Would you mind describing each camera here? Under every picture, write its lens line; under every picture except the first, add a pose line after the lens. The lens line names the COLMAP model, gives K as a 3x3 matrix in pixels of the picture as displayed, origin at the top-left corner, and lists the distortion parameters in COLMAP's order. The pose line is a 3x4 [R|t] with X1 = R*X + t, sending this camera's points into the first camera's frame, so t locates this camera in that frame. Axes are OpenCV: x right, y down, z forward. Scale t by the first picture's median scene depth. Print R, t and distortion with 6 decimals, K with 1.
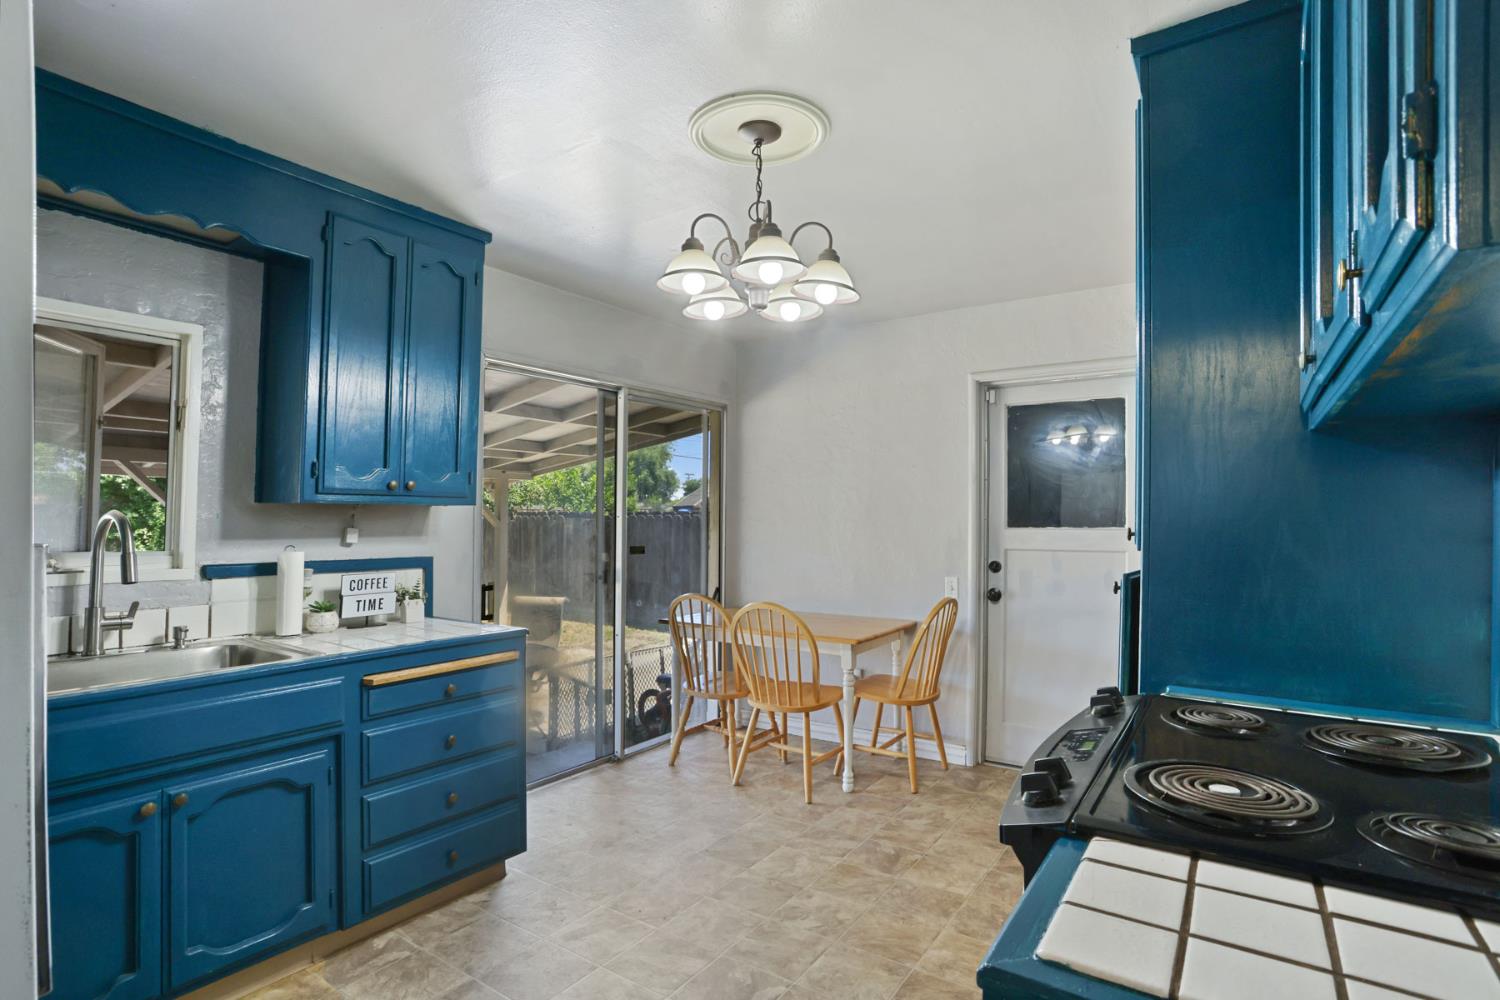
lens RADIAL K [[744.2, 0, 735.1], [0, 744.2, 521.6], [0, 0, 1]] dist [-0.051744, 0.022818]
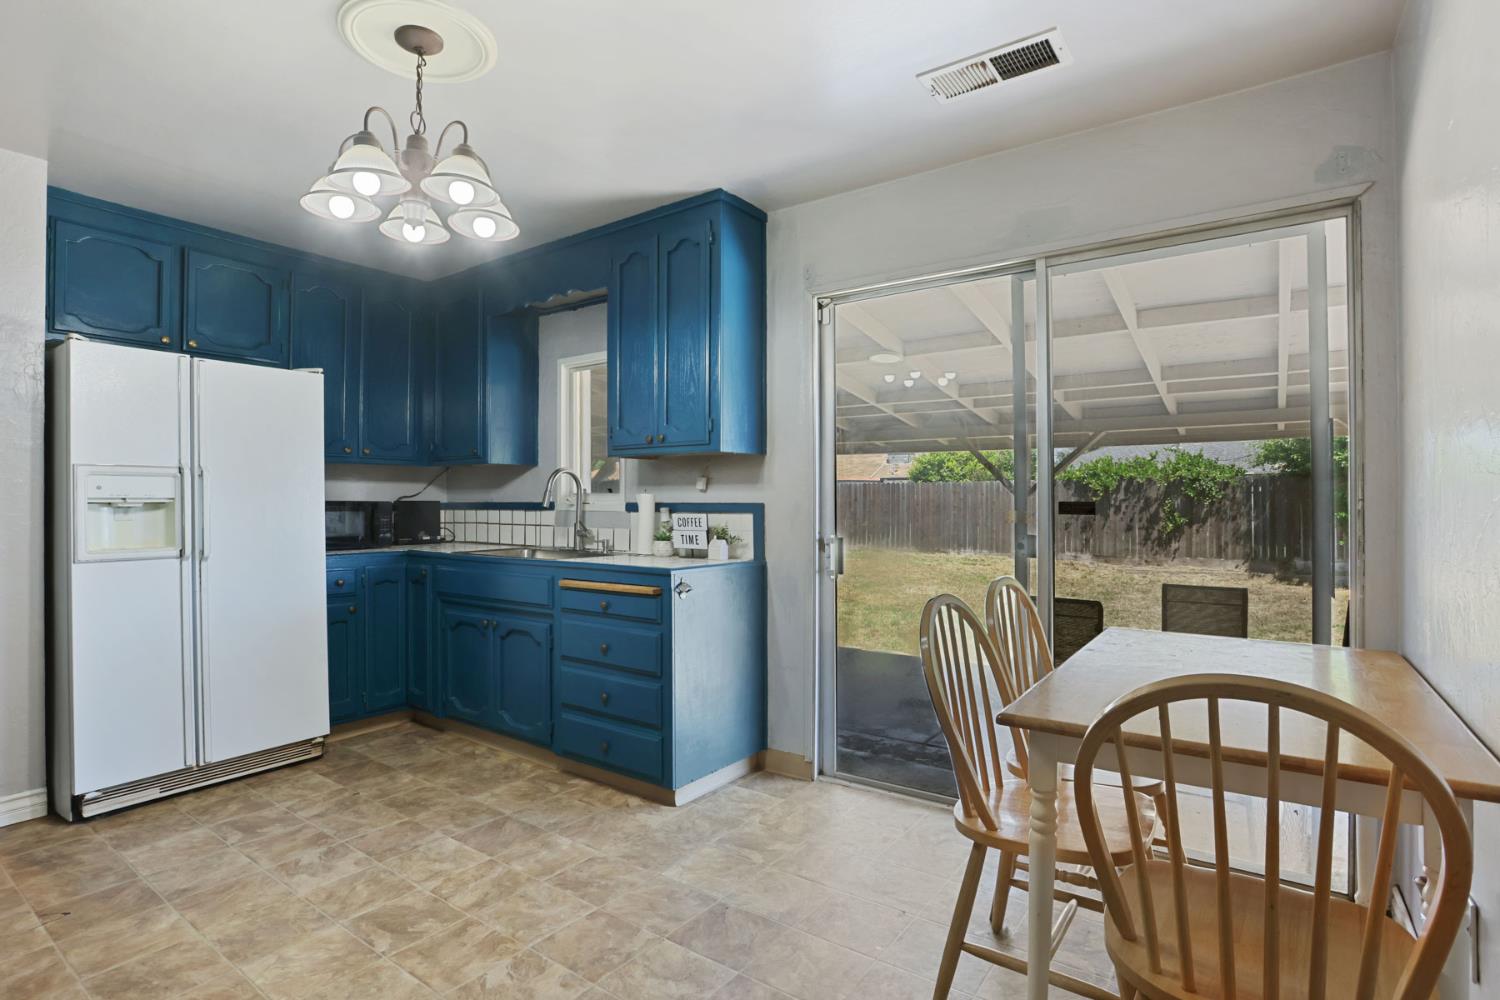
lens RADIAL K [[744.2, 0, 753.8], [0, 744.2, 495.7], [0, 0, 1]] dist [-0.051744, 0.022818]
pose [[0.010062, -0.016205, -0.999818, 0.736987], [-0.001305, 0.999868, -0.016219, 0.060756], [0.999949, 0.001467, 0.010039, 1.097985]]
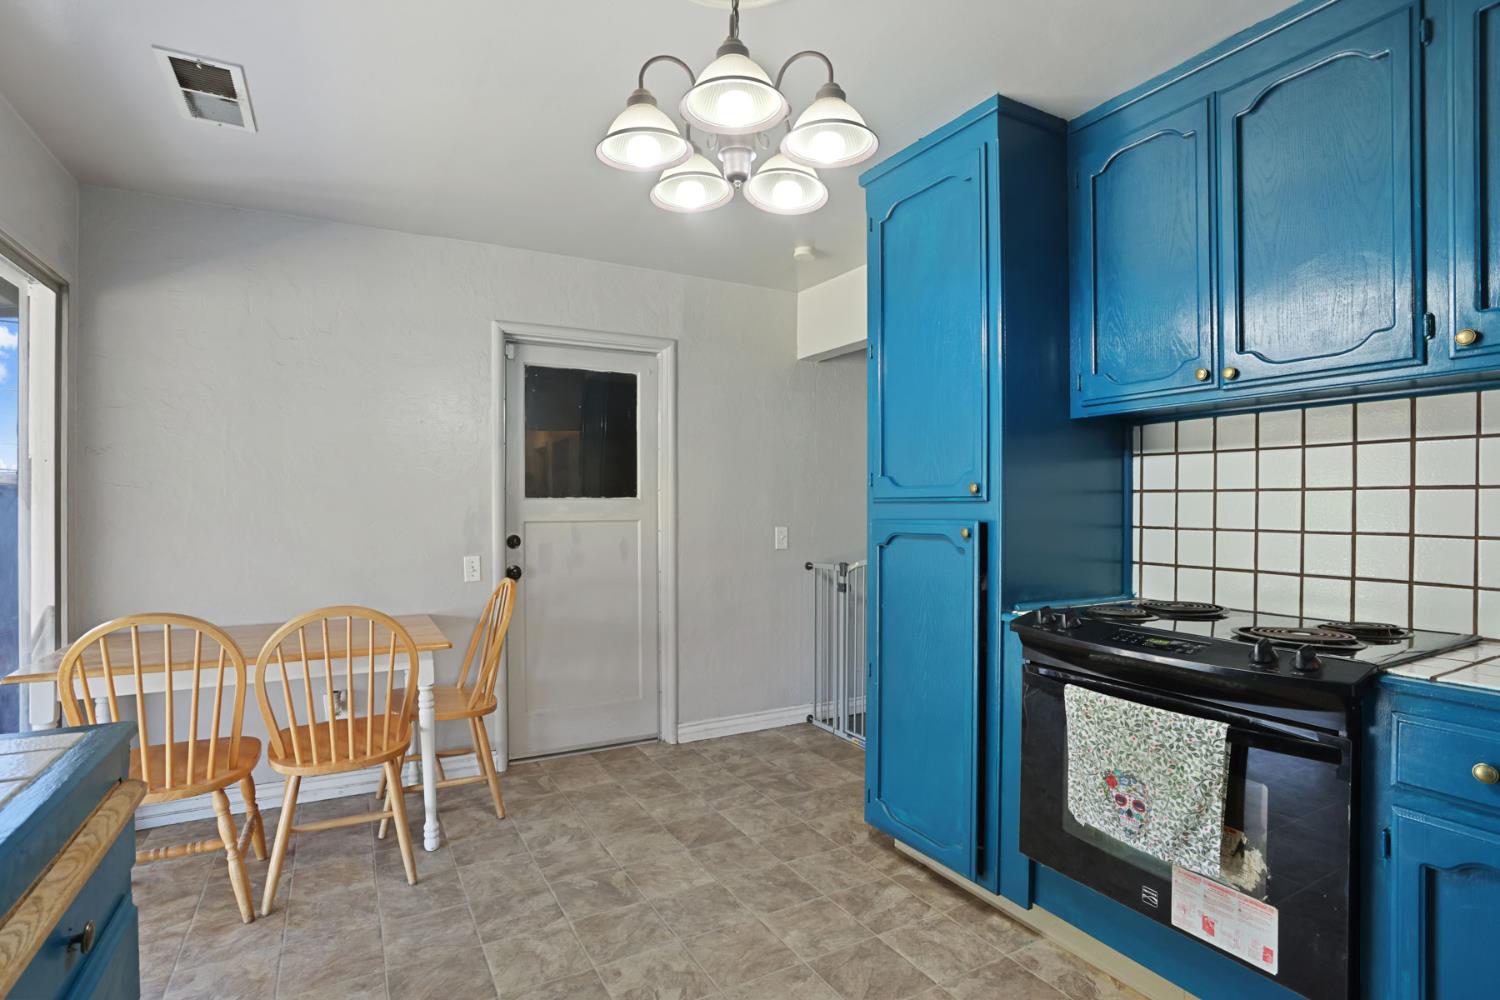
lens RADIAL K [[744.2, 0, 741.5], [0, 744.2, 509.9], [0, 0, 1]] dist [-0.051744, 0.022818]
pose [[0.438970, 0.000033, 0.898501, -0.385748], [-0.001094, 0.999999, 0.000498, 0.025143], [-0.898501, -0.001202, 0.438970, 0.414813]]
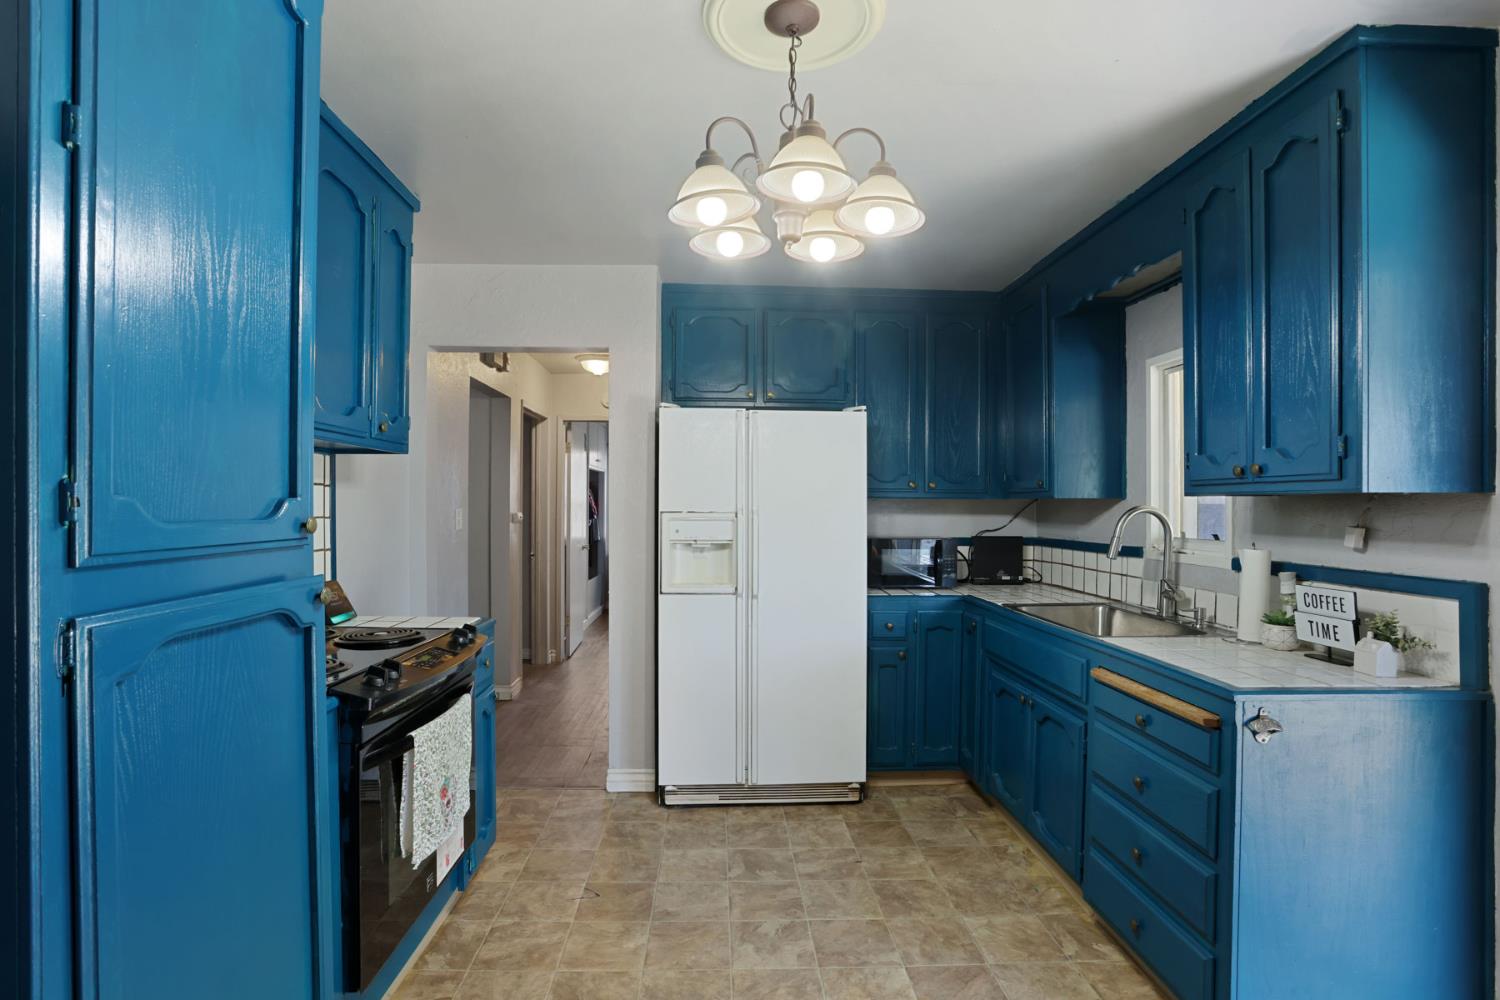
lens RADIAL K [[744.2, 0, 750.5], [0, 744.2, 503.9], [0, 0, 1]] dist [-0.051744, 0.022818]
pose [[-0.782487, -0.015492, -0.622474, 0.418162], [-0.016904, 0.999851, -0.003634, -0.002320], [0.622437, 0.007679, -0.782632, 1.217849]]
